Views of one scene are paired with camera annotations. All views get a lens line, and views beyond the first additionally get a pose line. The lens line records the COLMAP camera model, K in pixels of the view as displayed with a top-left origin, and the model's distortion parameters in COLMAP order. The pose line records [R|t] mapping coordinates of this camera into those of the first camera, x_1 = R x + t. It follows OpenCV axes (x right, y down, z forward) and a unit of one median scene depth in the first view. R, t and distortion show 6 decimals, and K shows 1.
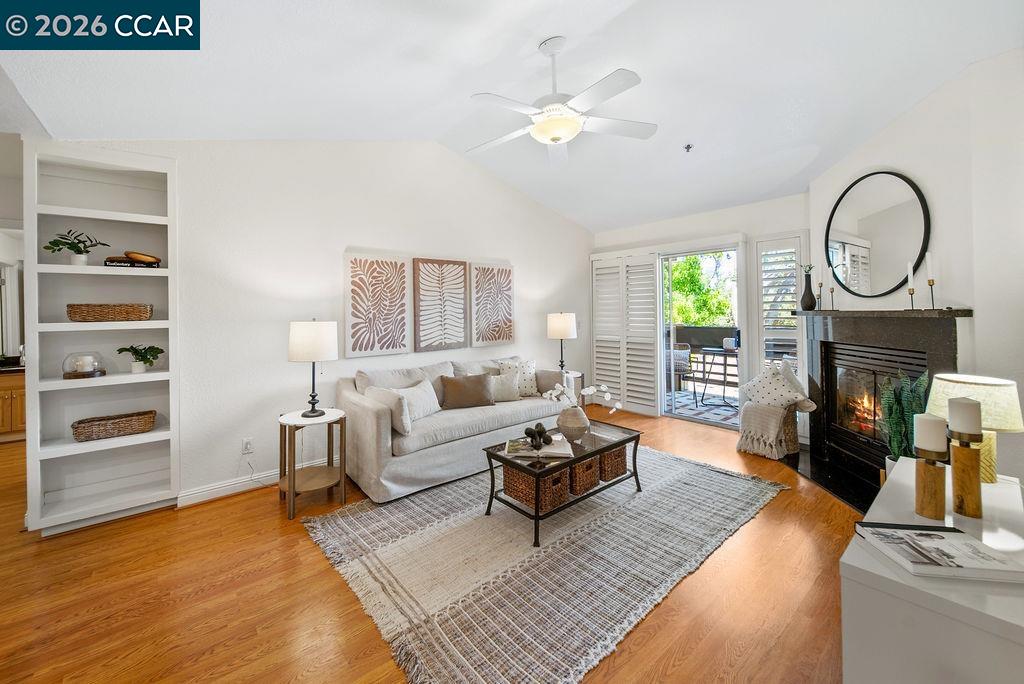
lens RADIAL K [[393.7, 0, 490.8], [0, 393.7, 307.7], [0, 0, 1]] dist [-0.000270, -0.000052]
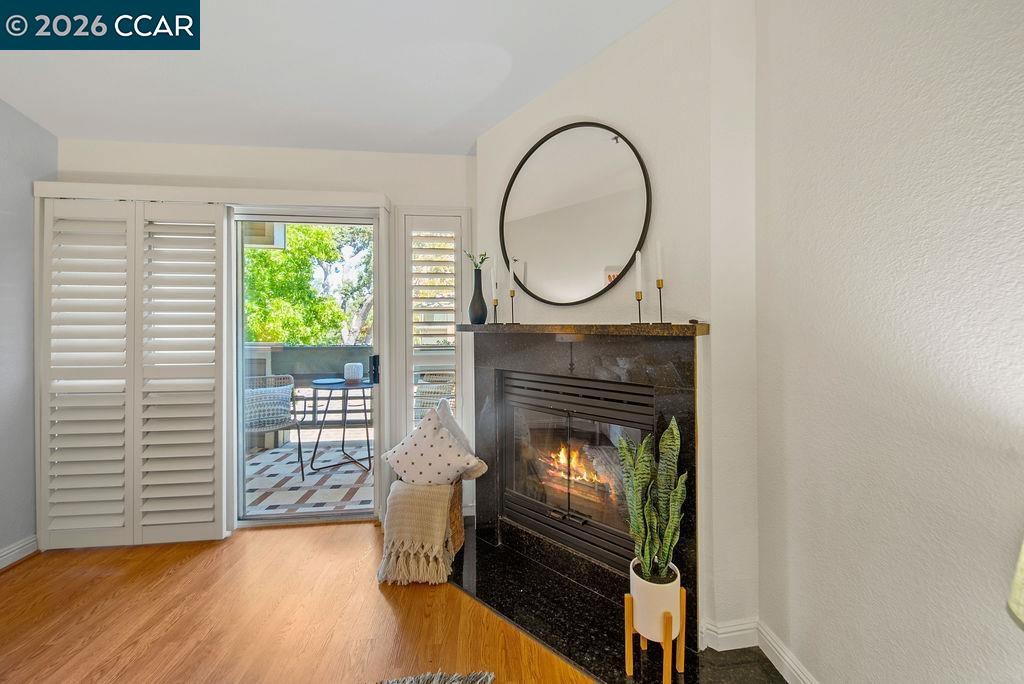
lens RADIAL K [[384.3, 0, 531.4], [0, 384.3, 320.2], [0, 0, 1]] dist [-0.000821, -0.000087]
pose [[0.527403, 0.012761, 0.849519, 0.225918], [-0.012632, 0.999894, -0.007177, 0.003295], [-0.849521, -0.006946, 0.527509, 0.436351]]
